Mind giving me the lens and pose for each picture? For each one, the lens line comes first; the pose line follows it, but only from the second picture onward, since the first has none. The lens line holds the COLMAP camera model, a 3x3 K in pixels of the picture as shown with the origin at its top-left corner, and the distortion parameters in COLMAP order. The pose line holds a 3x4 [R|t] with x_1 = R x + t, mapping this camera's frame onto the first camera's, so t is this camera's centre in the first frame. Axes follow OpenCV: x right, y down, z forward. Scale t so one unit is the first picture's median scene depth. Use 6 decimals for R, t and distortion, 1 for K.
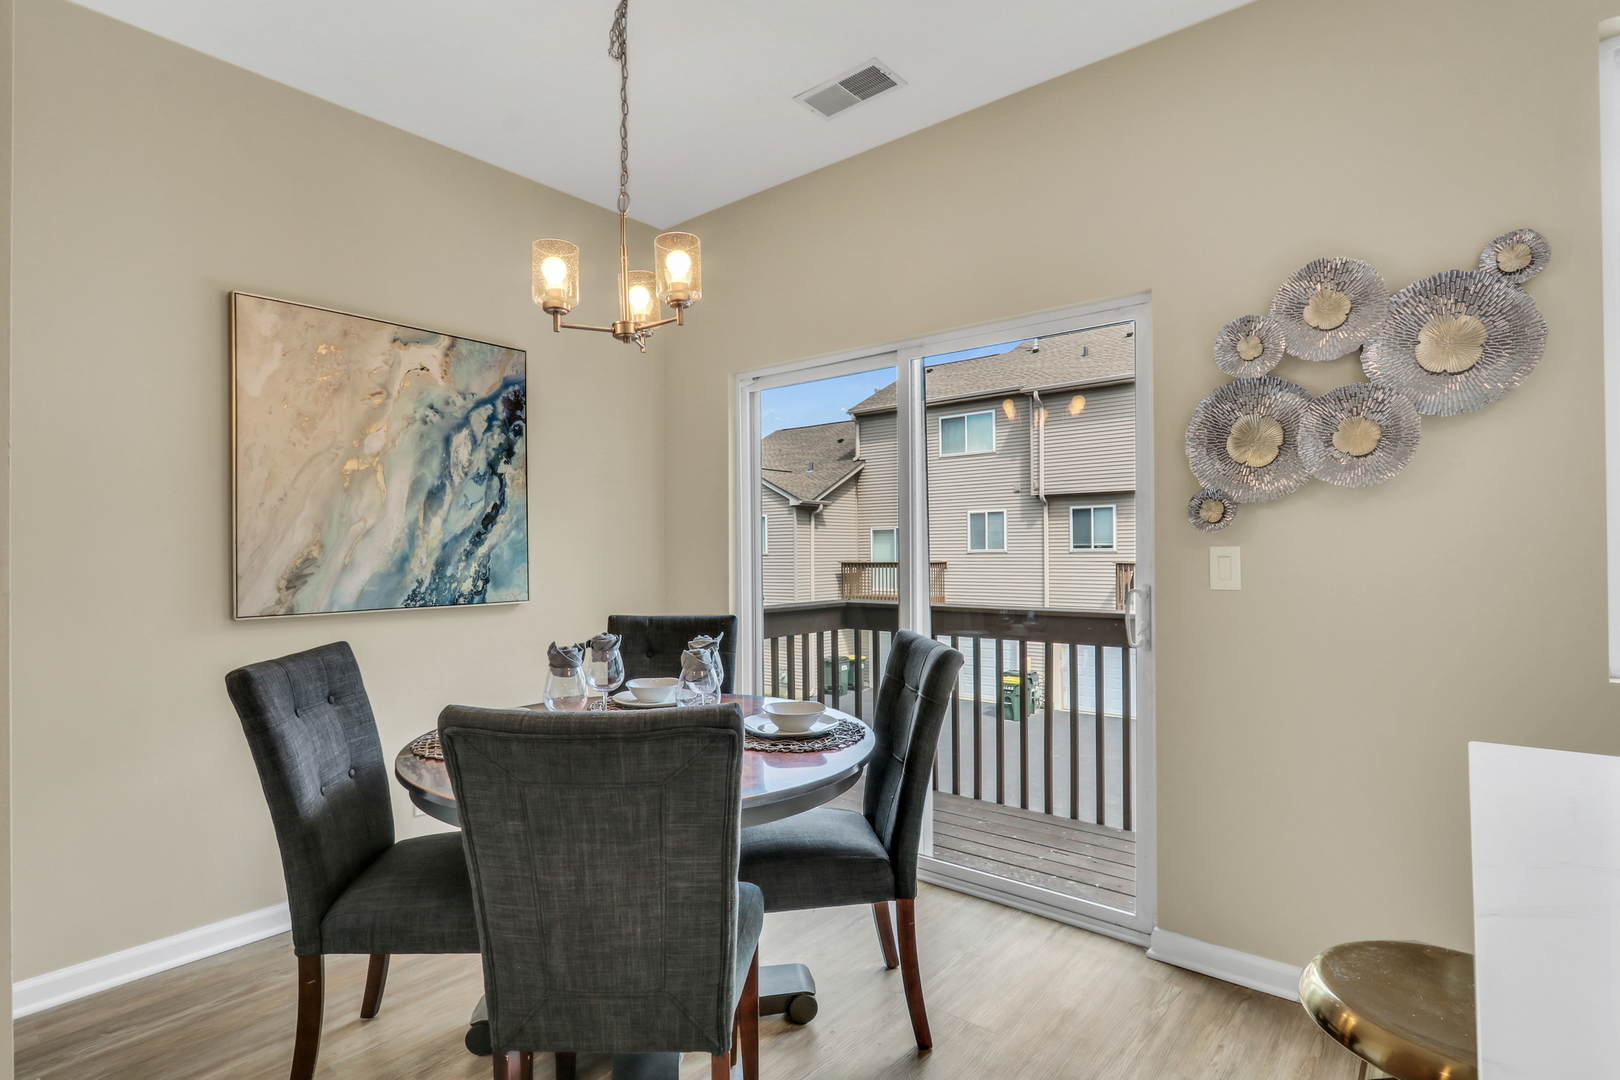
lens RADIAL K [[811.3, 0, 801.8], [0, 811.3, 549.8], [0, 0, 1]] dist [-0.009816, 0.001153]
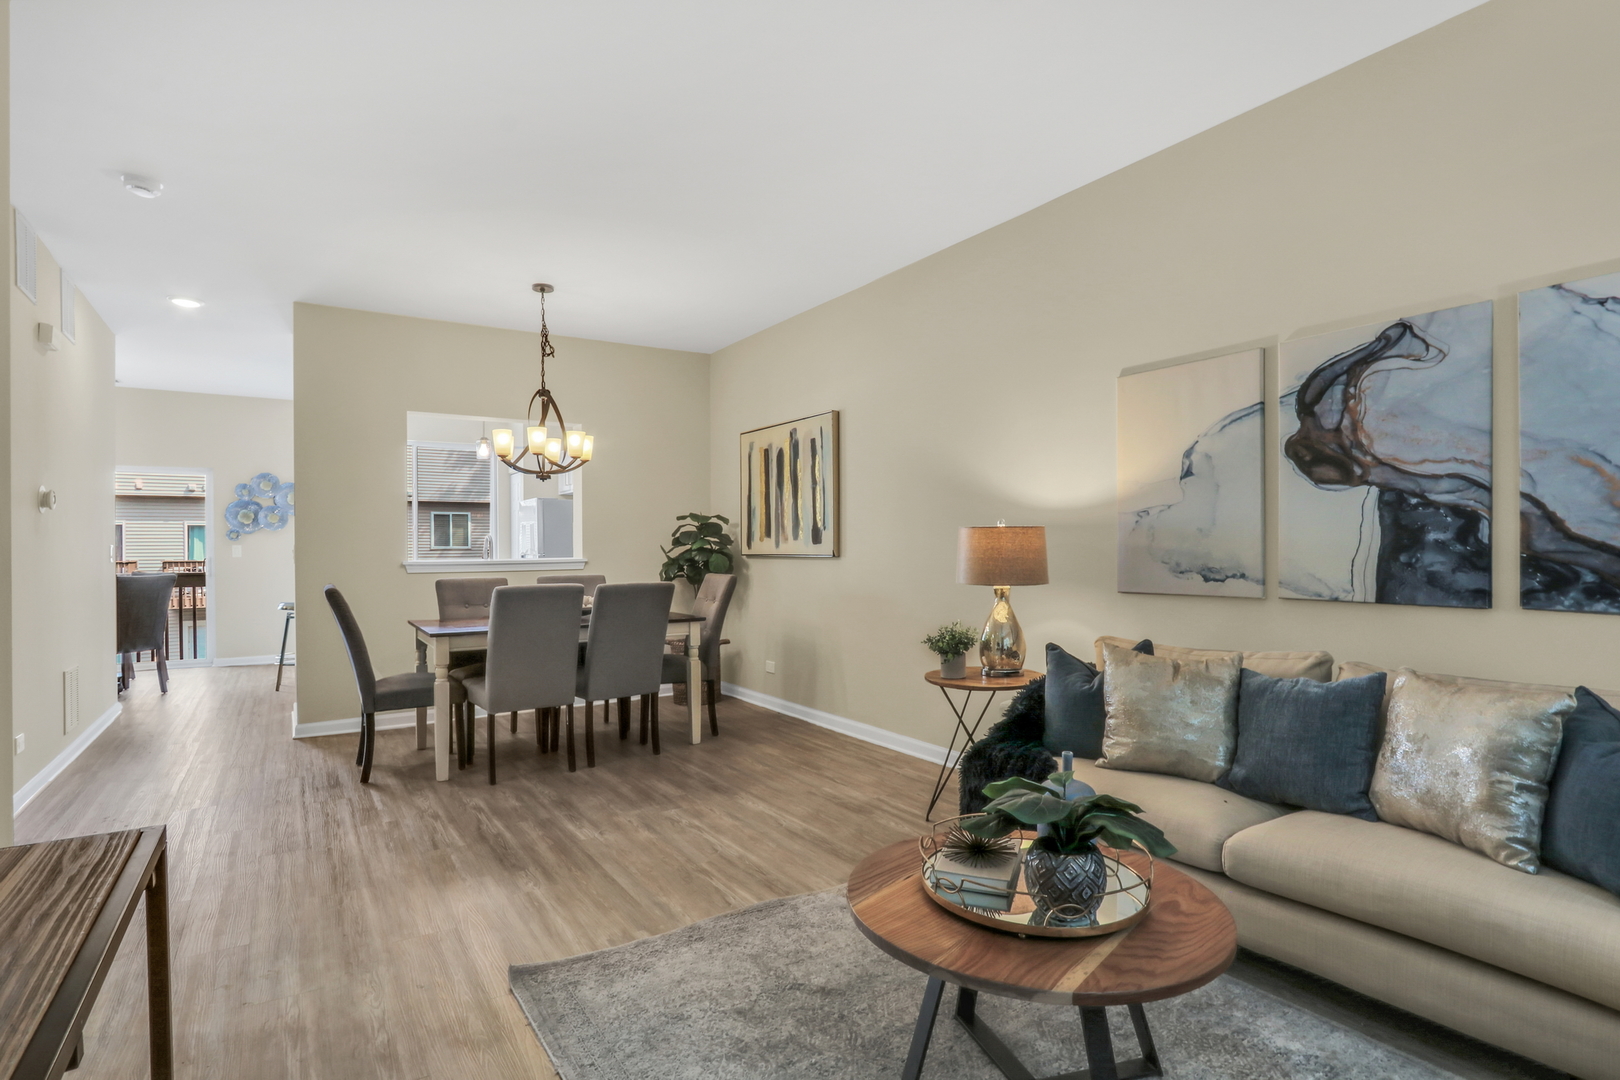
lens RADIAL K [[818.7, 0, 797.7], [0, 818.7, 549.2], [0, 0, 1]] dist [-0.018101, 0.004794]
pose [[0.306416, 0.001266, 0.951897, -0.229477], [0.002820, 0.999994, -0.002238, 0.002960], [-0.951893, 0.003370, 0.306411, -0.264345]]
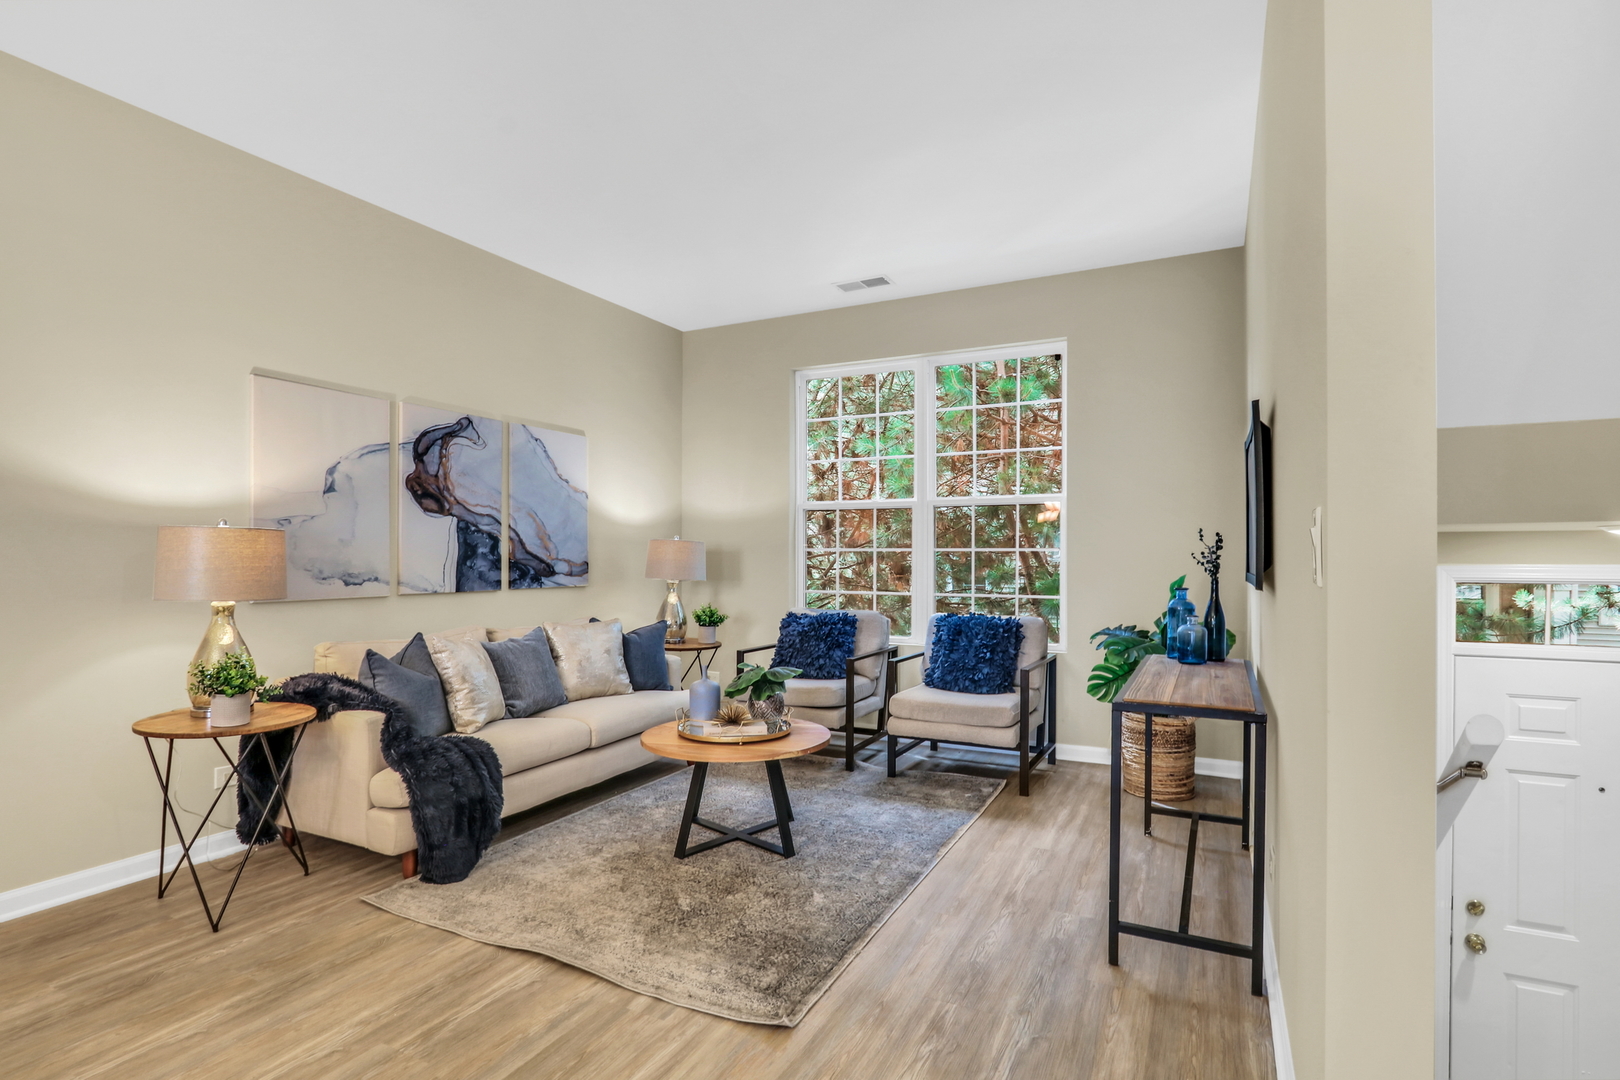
lens RADIAL K [[818.7, 0, 803.0], [0, 818.7, 549.1], [0, 0, 1]] dist [-0.018101, 0.004794]
pose [[-0.975514, 0.003276, -0.219912, -0.125333], [0.005982, 0.999914, -0.011636, 0.003579], [0.219855, -0.012667, -0.975450, -0.108683]]
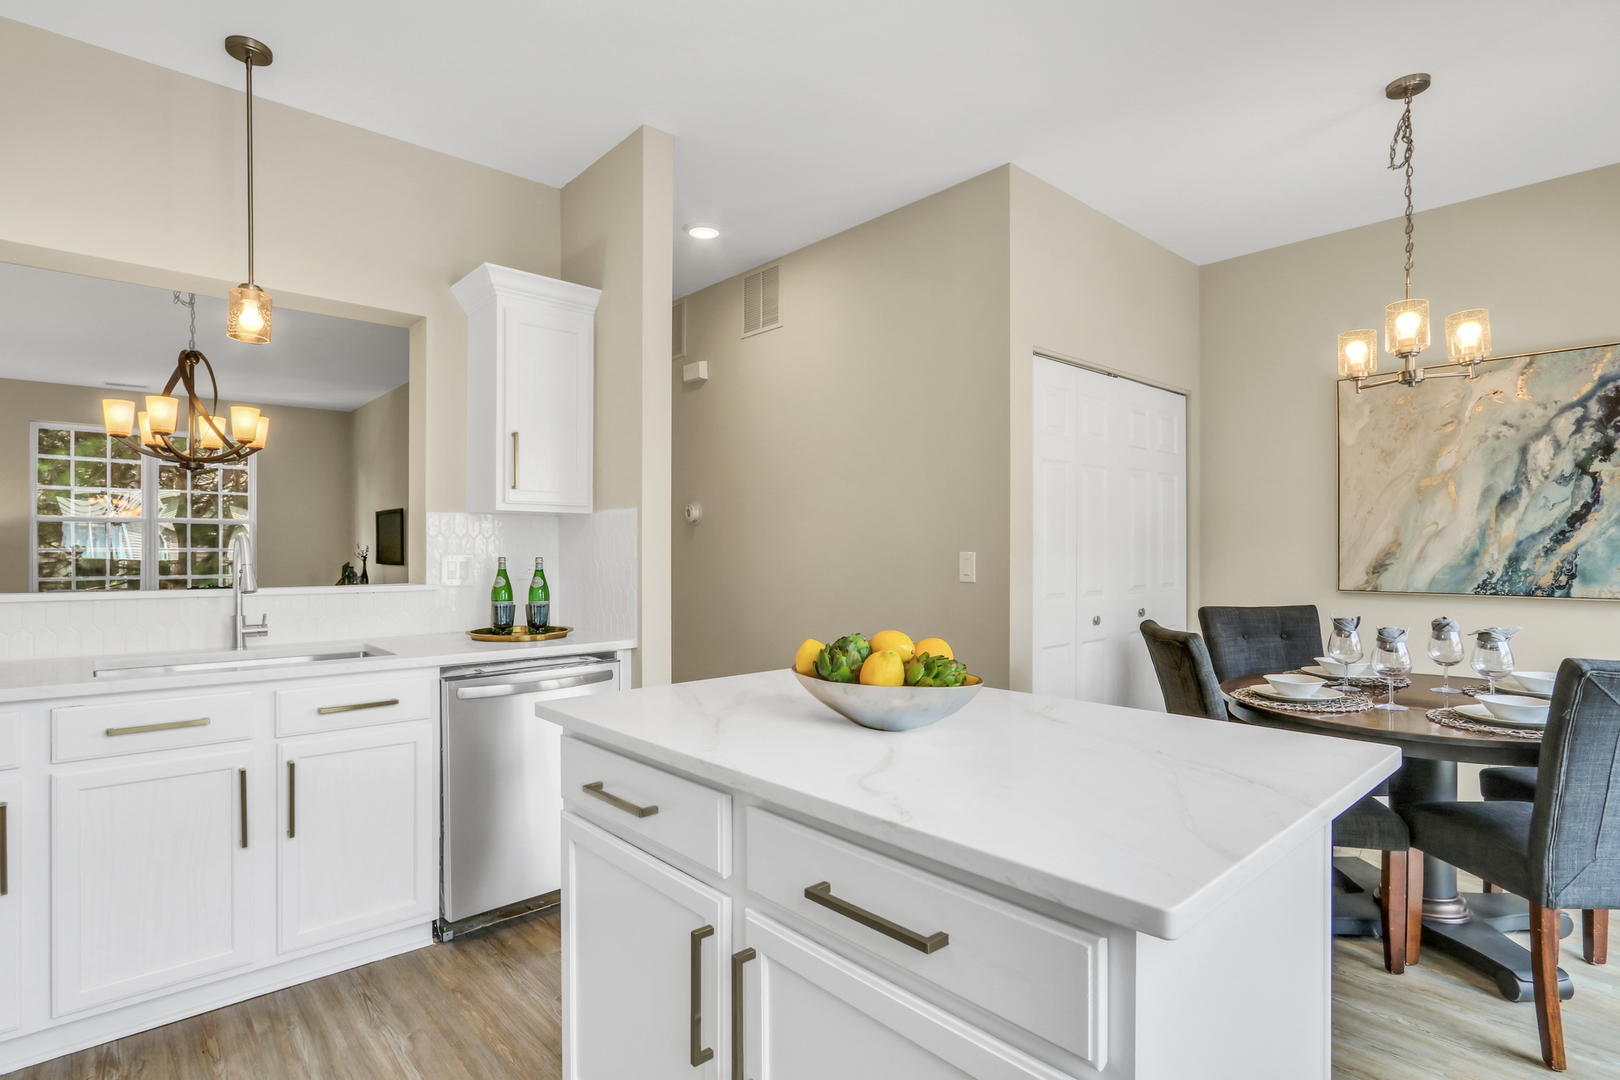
lens RADIAL K [[811.3, 0, 797.4], [0, 811.3, 558.5], [0, 0, 1]] dist [-0.009816, 0.001153]
pose [[-0.148042, 0.021890, -0.988739, 0.110409], [0.003508, 0.999760, 0.021609, -0.001541], [0.988975, -0.000269, -0.148083, 0.022336]]
